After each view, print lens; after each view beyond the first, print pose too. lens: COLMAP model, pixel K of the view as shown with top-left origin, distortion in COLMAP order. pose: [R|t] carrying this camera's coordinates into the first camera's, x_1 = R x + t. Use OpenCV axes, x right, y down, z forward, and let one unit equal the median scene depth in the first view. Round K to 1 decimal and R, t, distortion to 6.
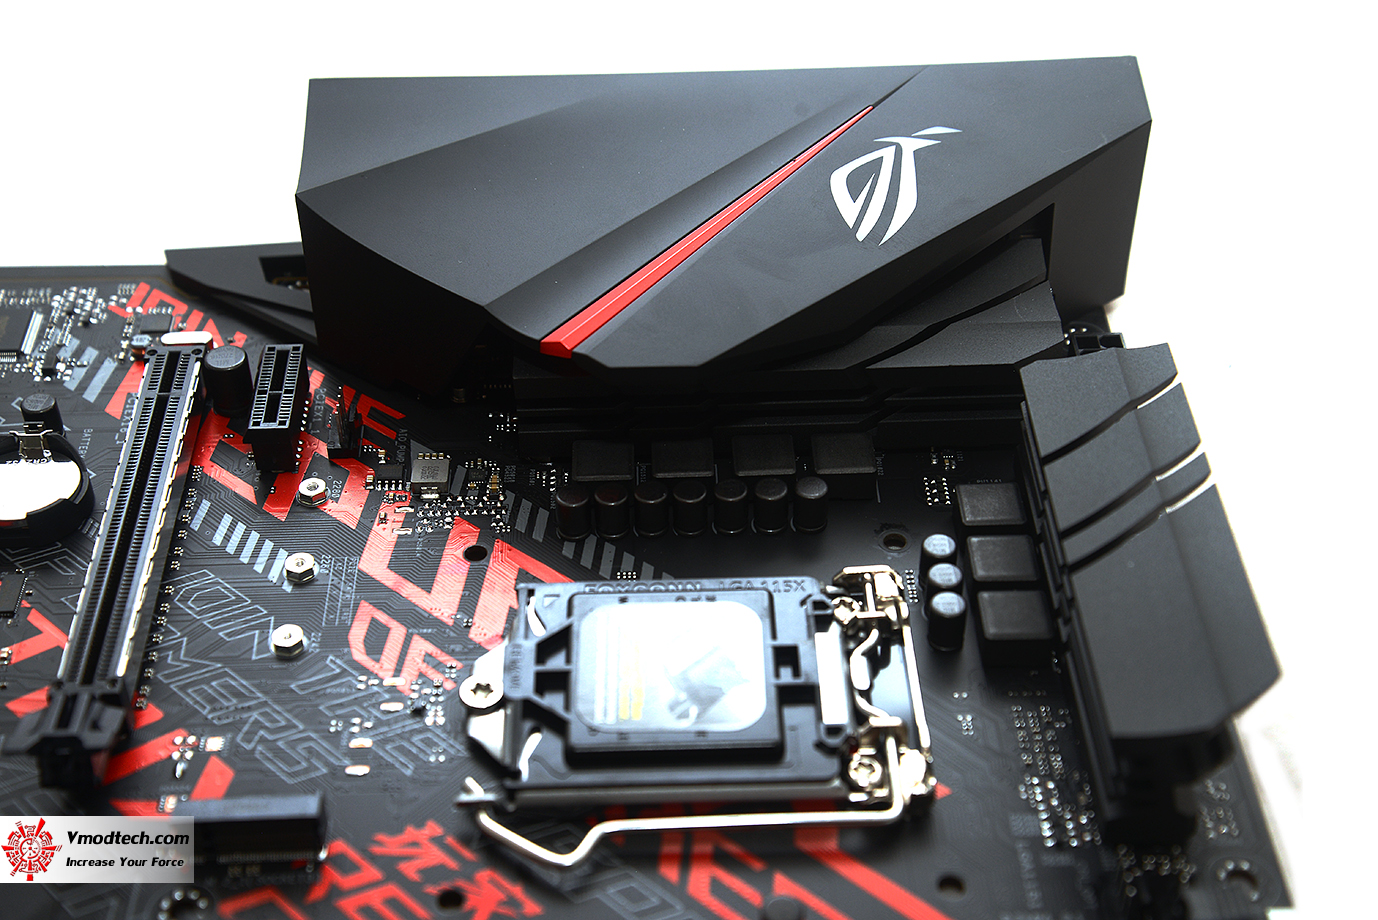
lens RADIAL K [[2231.8, 0, 687.9], [0, 2231.8, 463.9], [0, 0, 1]] dist [0.264919, 0.000000]
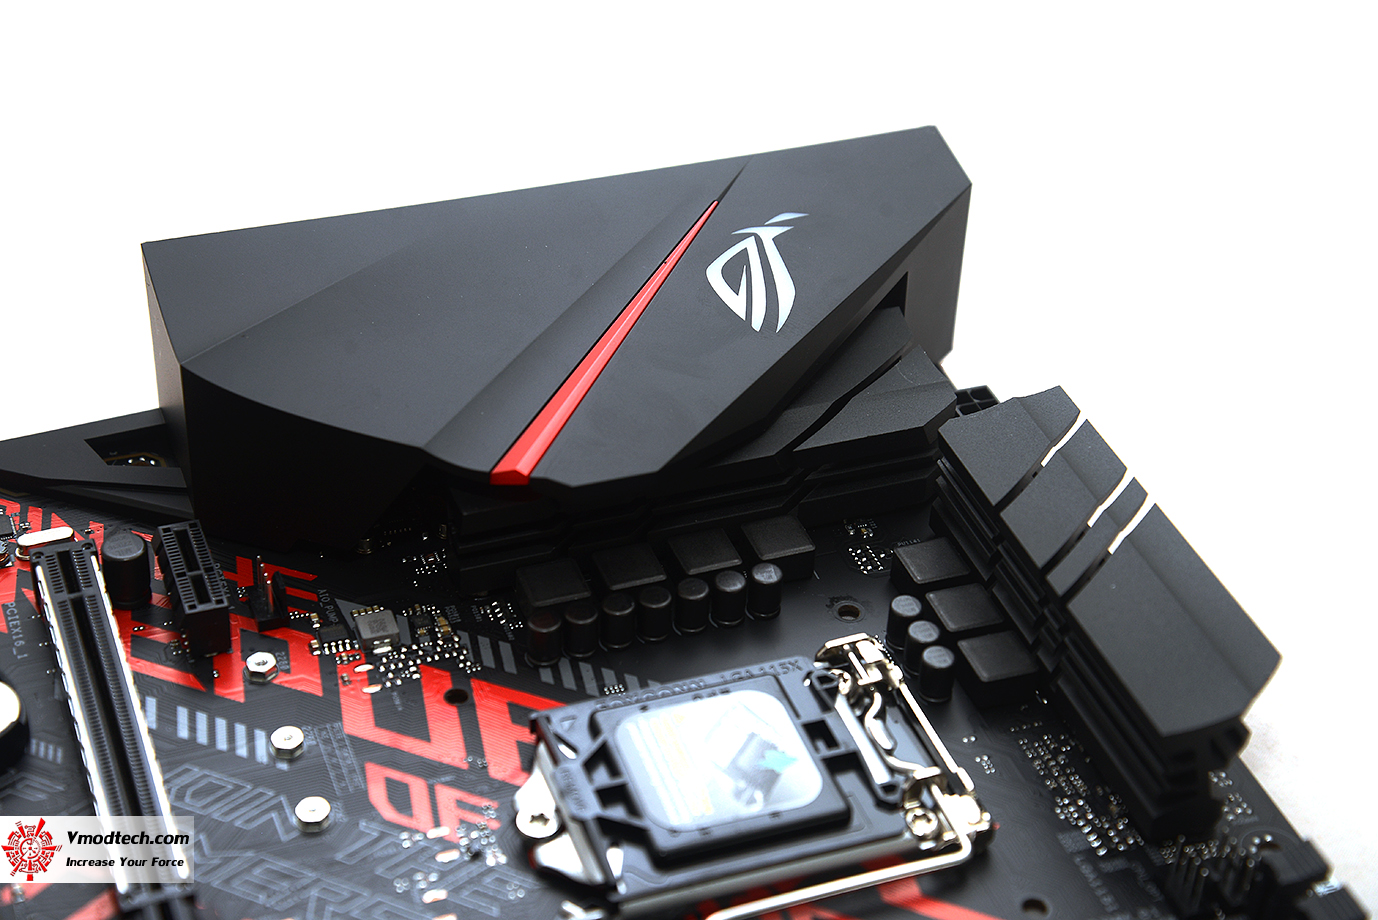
lens RADIAL K [[2989.7, 0, 689.4], [0, 2989.7, 455.9], [0, 0, 1]] dist [0.523174, 0.000000]
pose [[0.934276, -0.149690, 0.323607, -0.420961], [0.168281, 0.985280, -0.030080, -0.007189], [-0.314340, 0.082560, 0.945713, -0.294518]]
